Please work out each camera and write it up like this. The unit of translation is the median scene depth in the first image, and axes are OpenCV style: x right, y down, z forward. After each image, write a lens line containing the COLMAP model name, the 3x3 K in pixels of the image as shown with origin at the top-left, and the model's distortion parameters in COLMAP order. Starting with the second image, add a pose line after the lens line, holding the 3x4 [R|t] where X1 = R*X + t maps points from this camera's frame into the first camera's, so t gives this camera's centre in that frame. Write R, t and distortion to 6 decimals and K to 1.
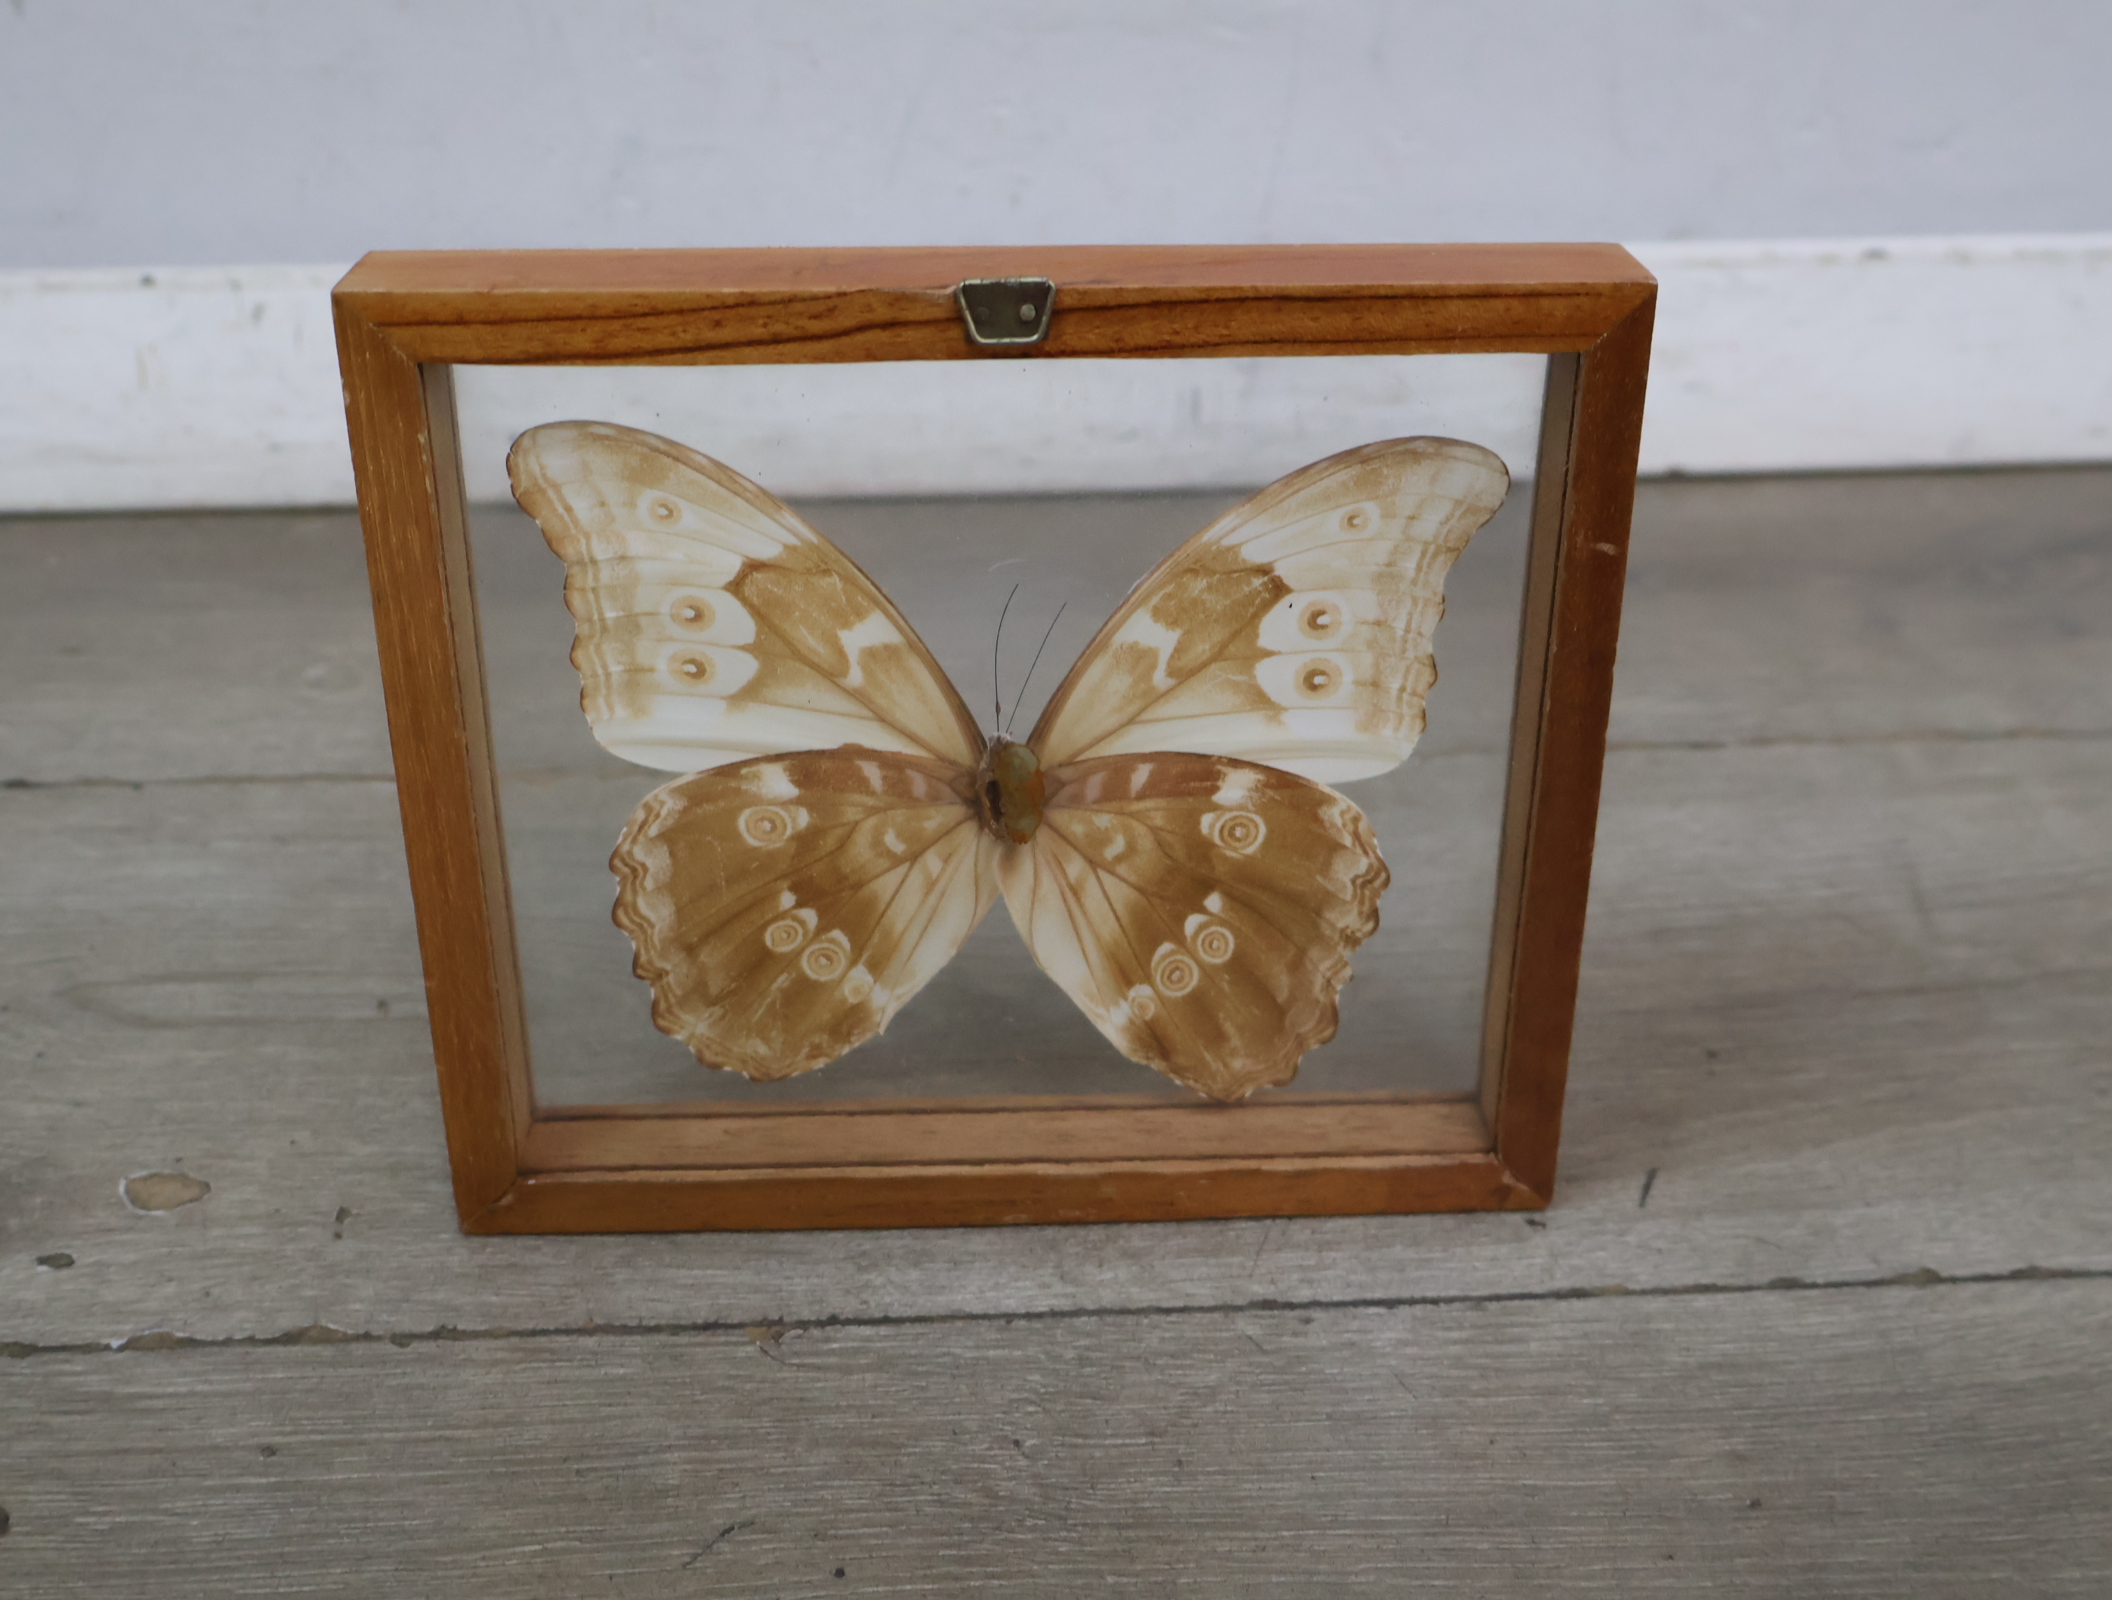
lens RADIAL K [[2379.8, 0, 1056.0], [0, 2379.8, 800.0], [0, 0, 1]] dist [0.010946, -0.010937]
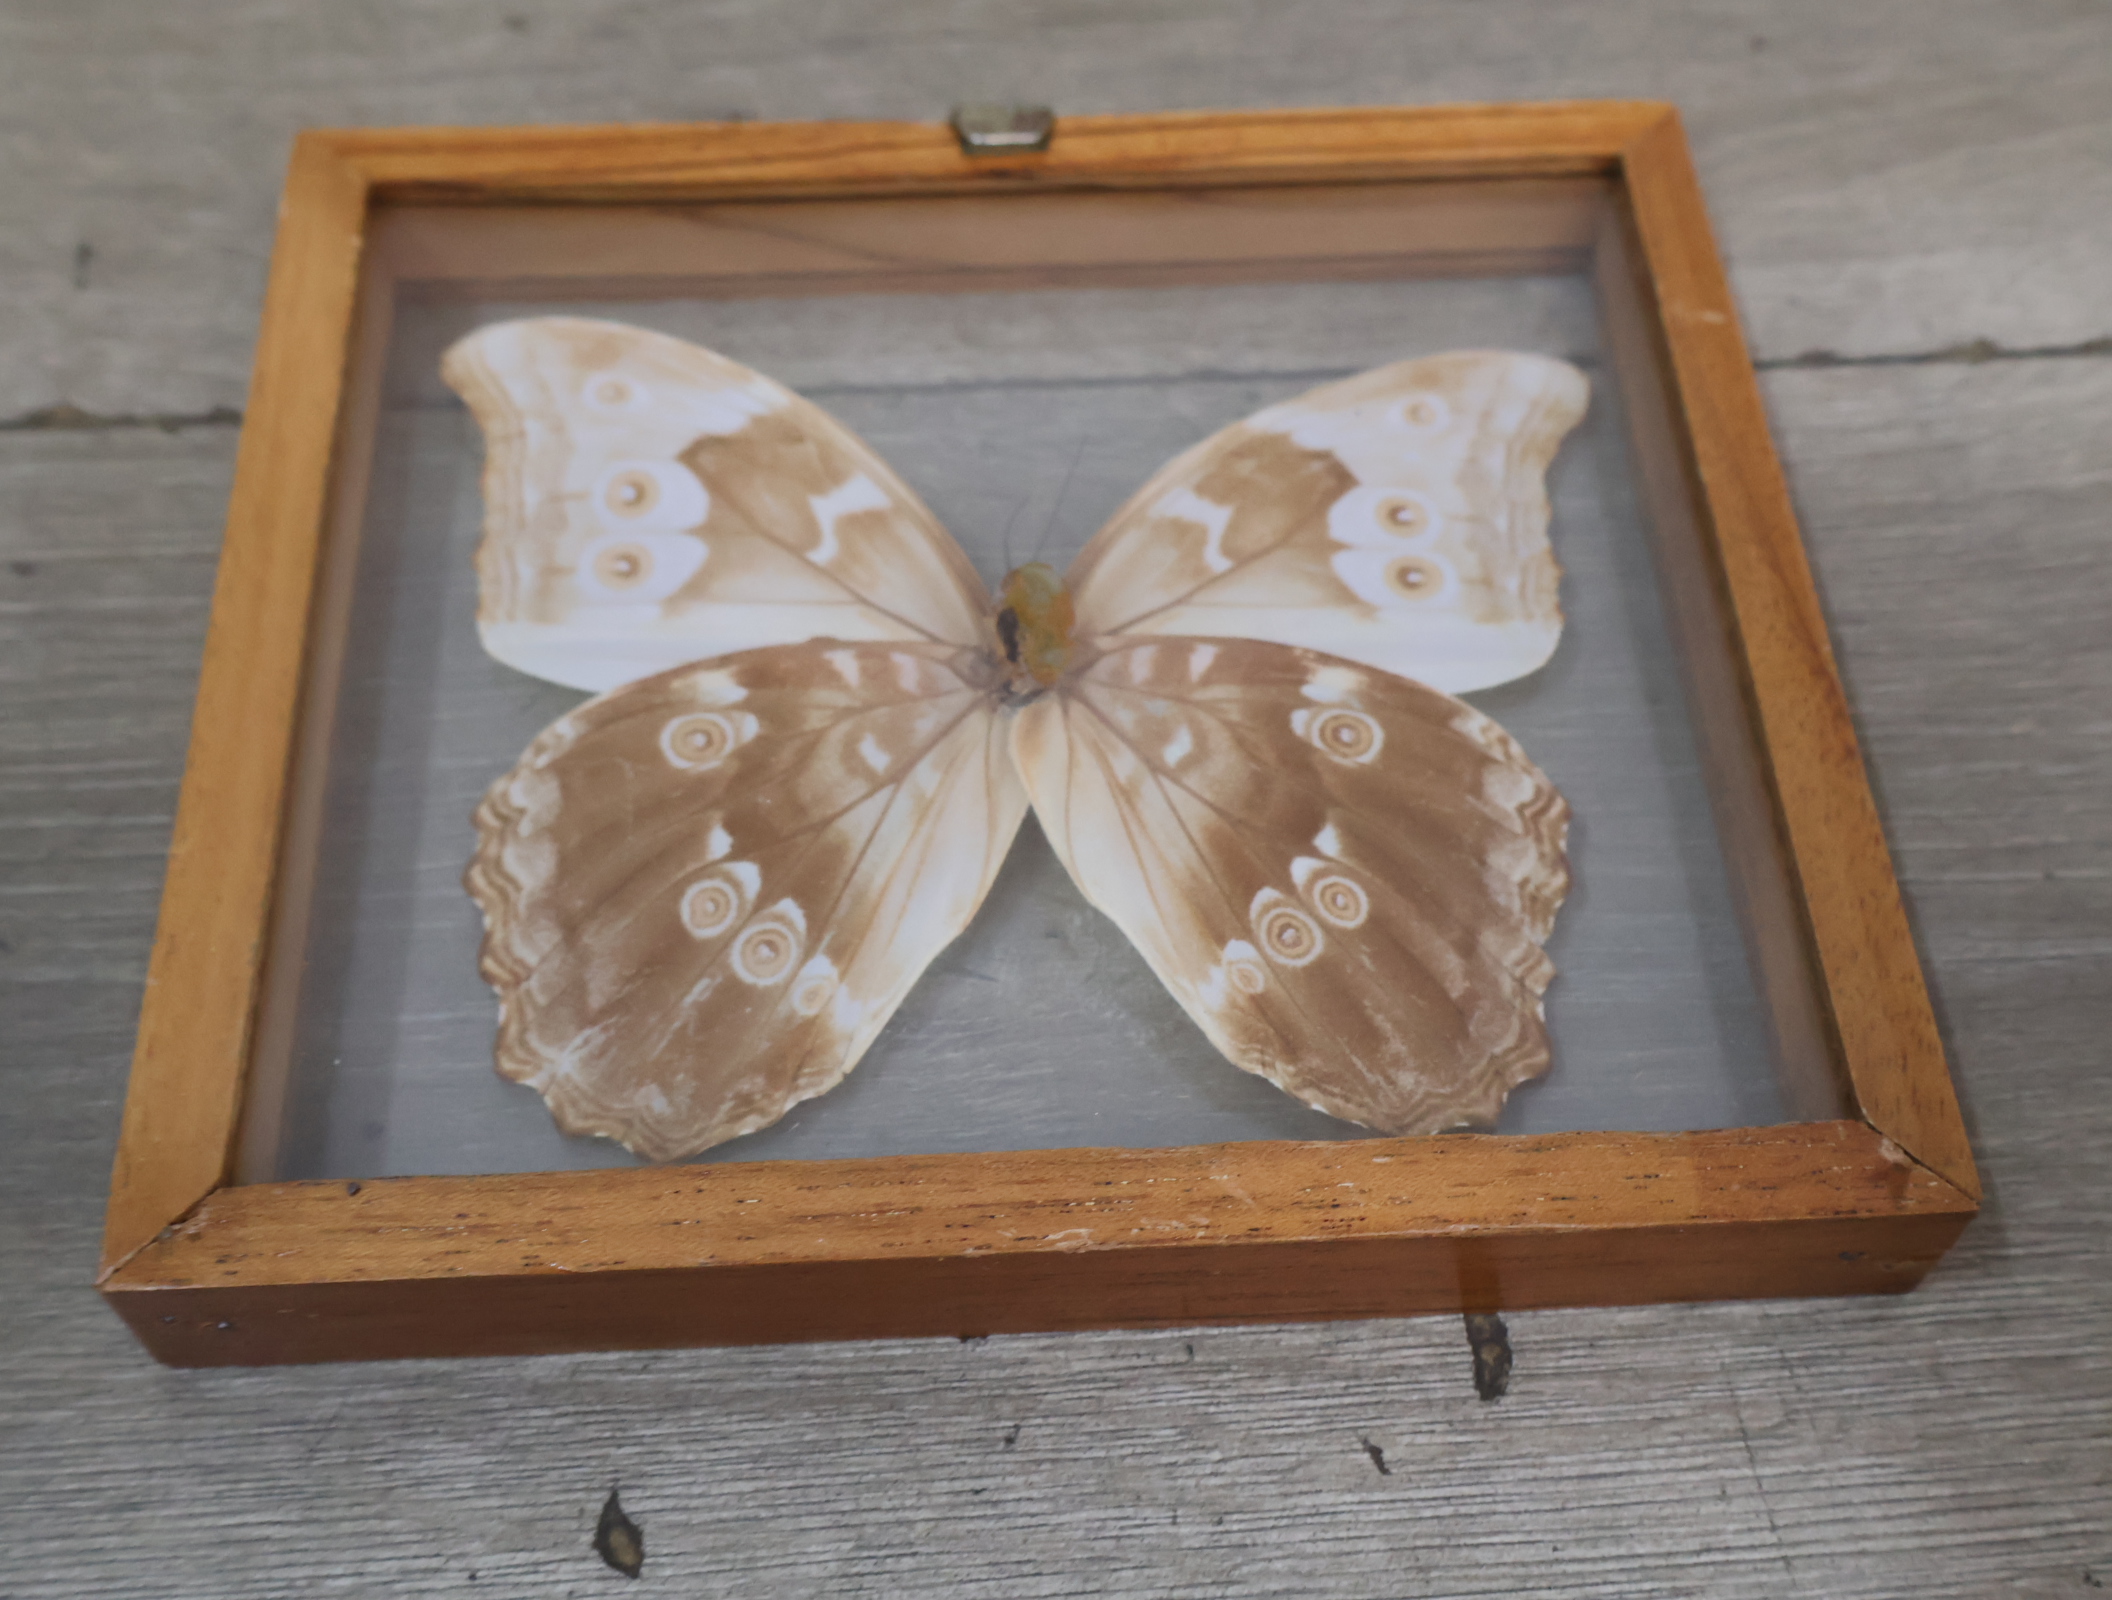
lens RADIAL K [[2379.8, 0, 1056.0], [0, 2379.8, 800.0], [0, 0, 1]] dist [0.010946, -0.010937]
pose [[0.998581, -0.047587, 0.023892, -0.030464], [0.044899, 0.511256, -0.858255, 0.646891], [0.028627, 0.858110, 0.512667, 0.640176]]
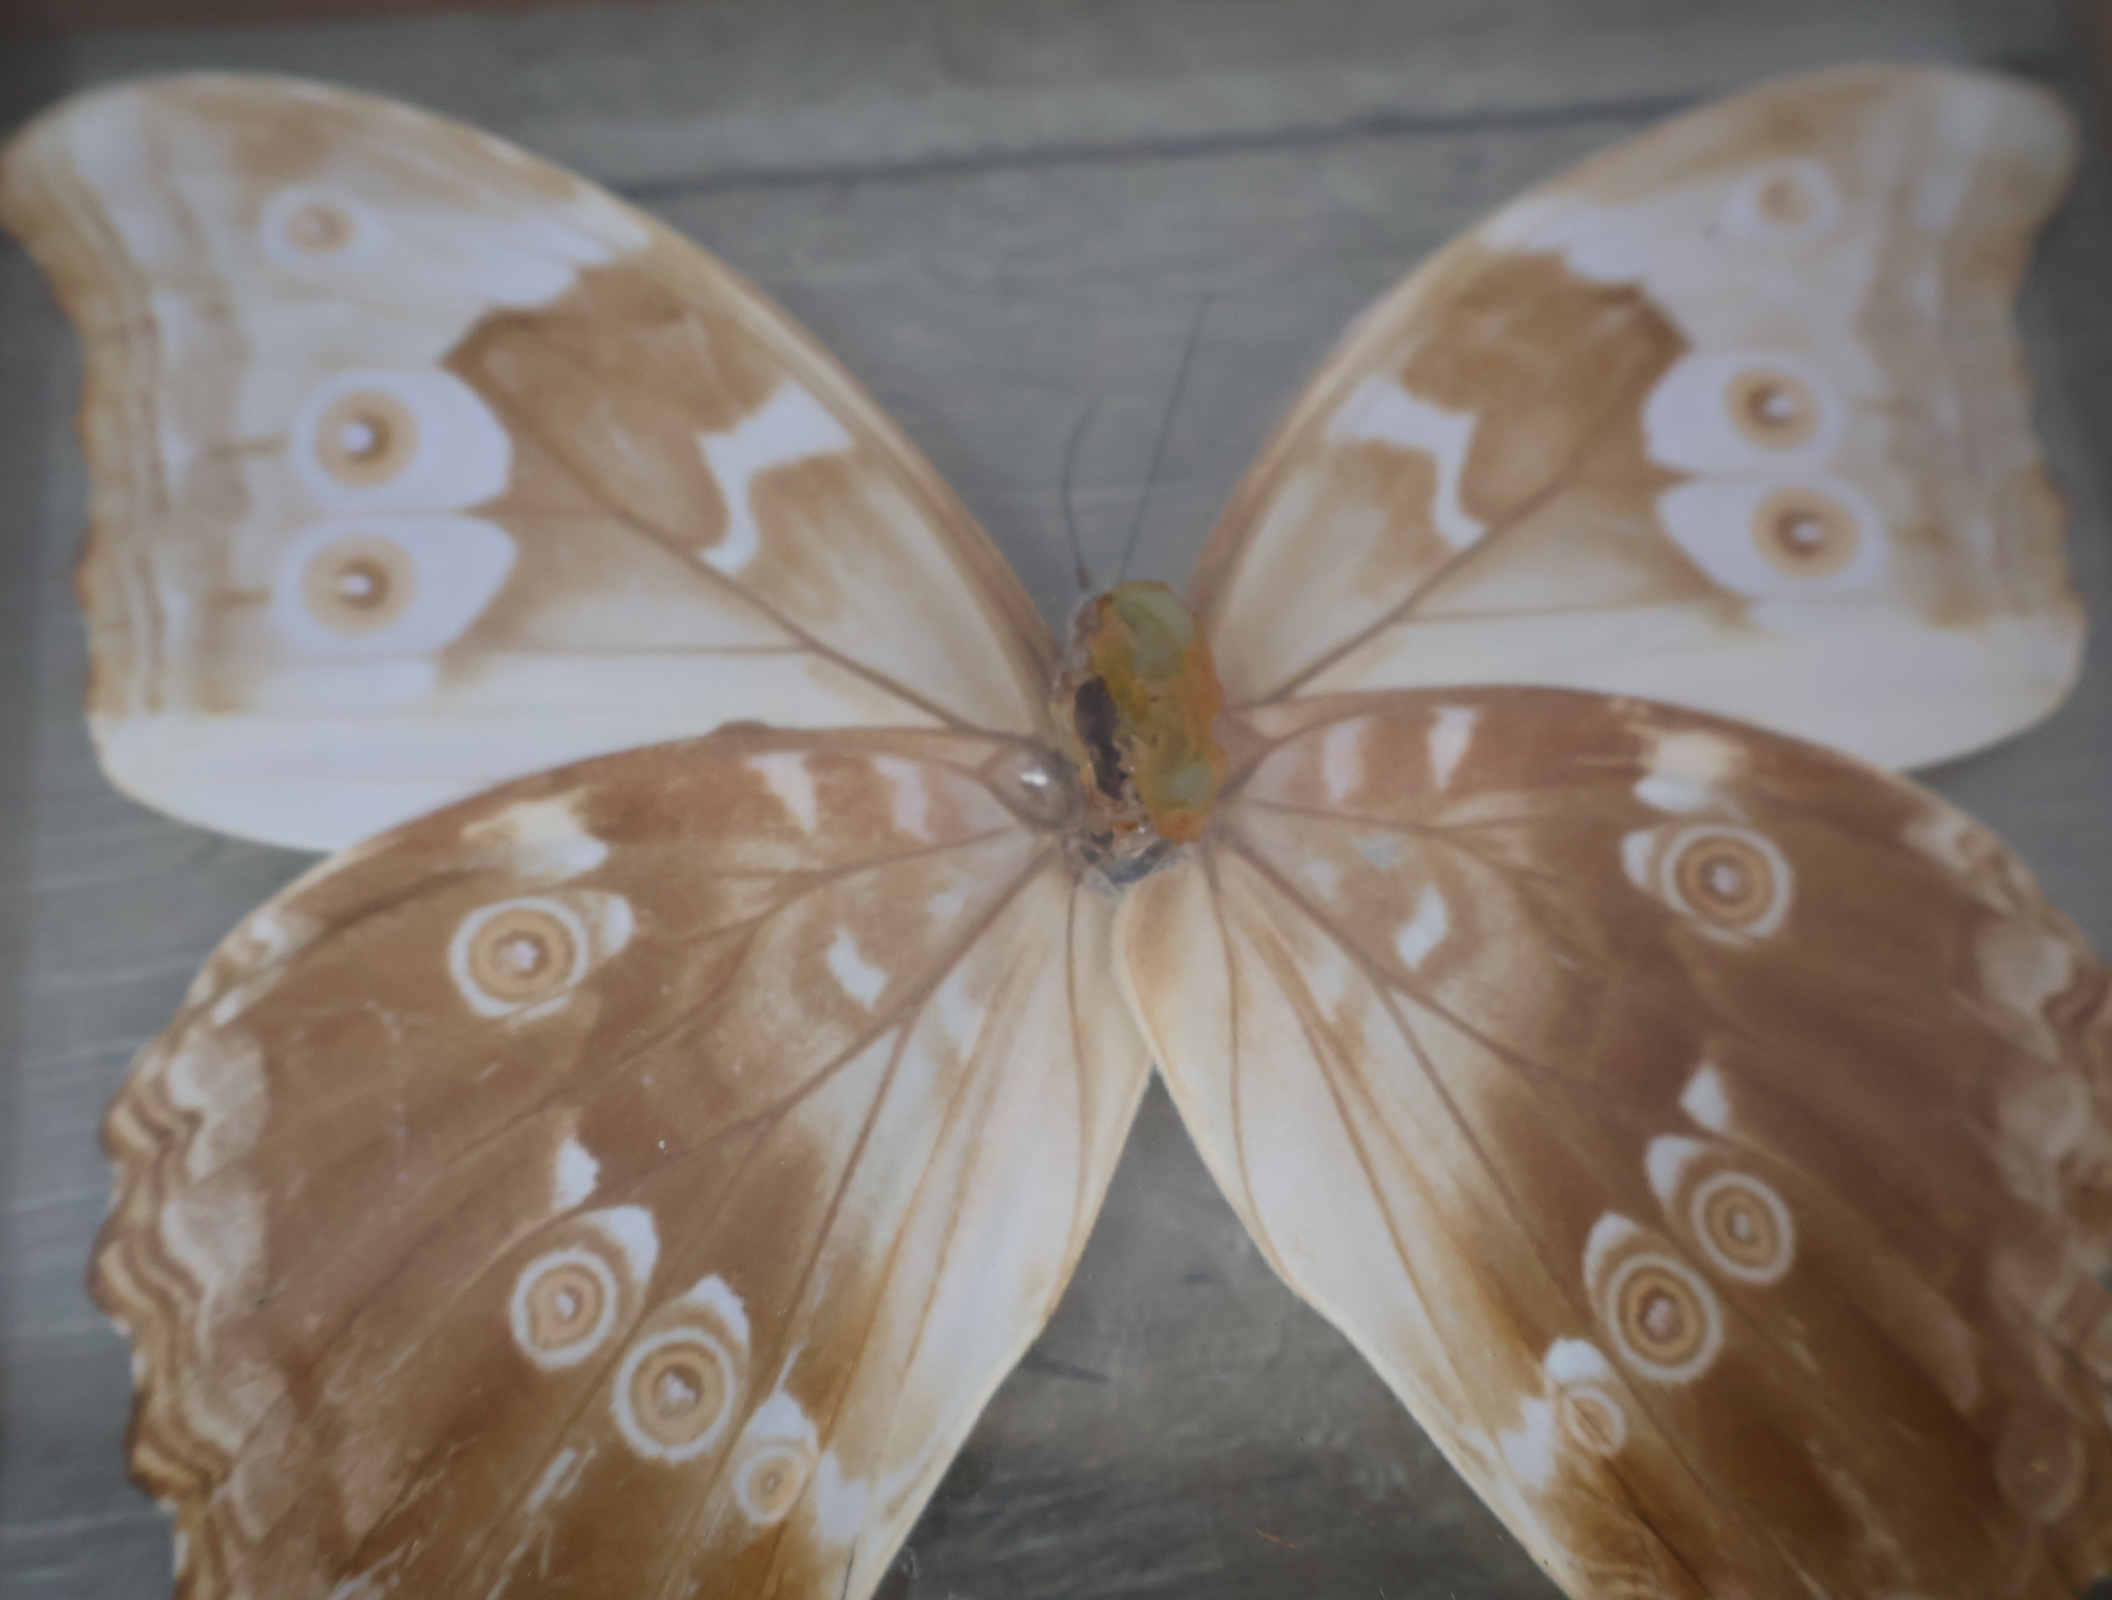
lens RADIAL K [[2433.0, 0, 1056.0], [0, 2433.0, 800.0], [0, 0, 1]] dist [0.021465, -0.018103]
pose [[0.994357, -0.096686, 0.043662, -0.049924], [0.097348, 0.668009, -0.737758, 0.292535], [0.042164, 0.737845, 0.673651, 0.713152]]
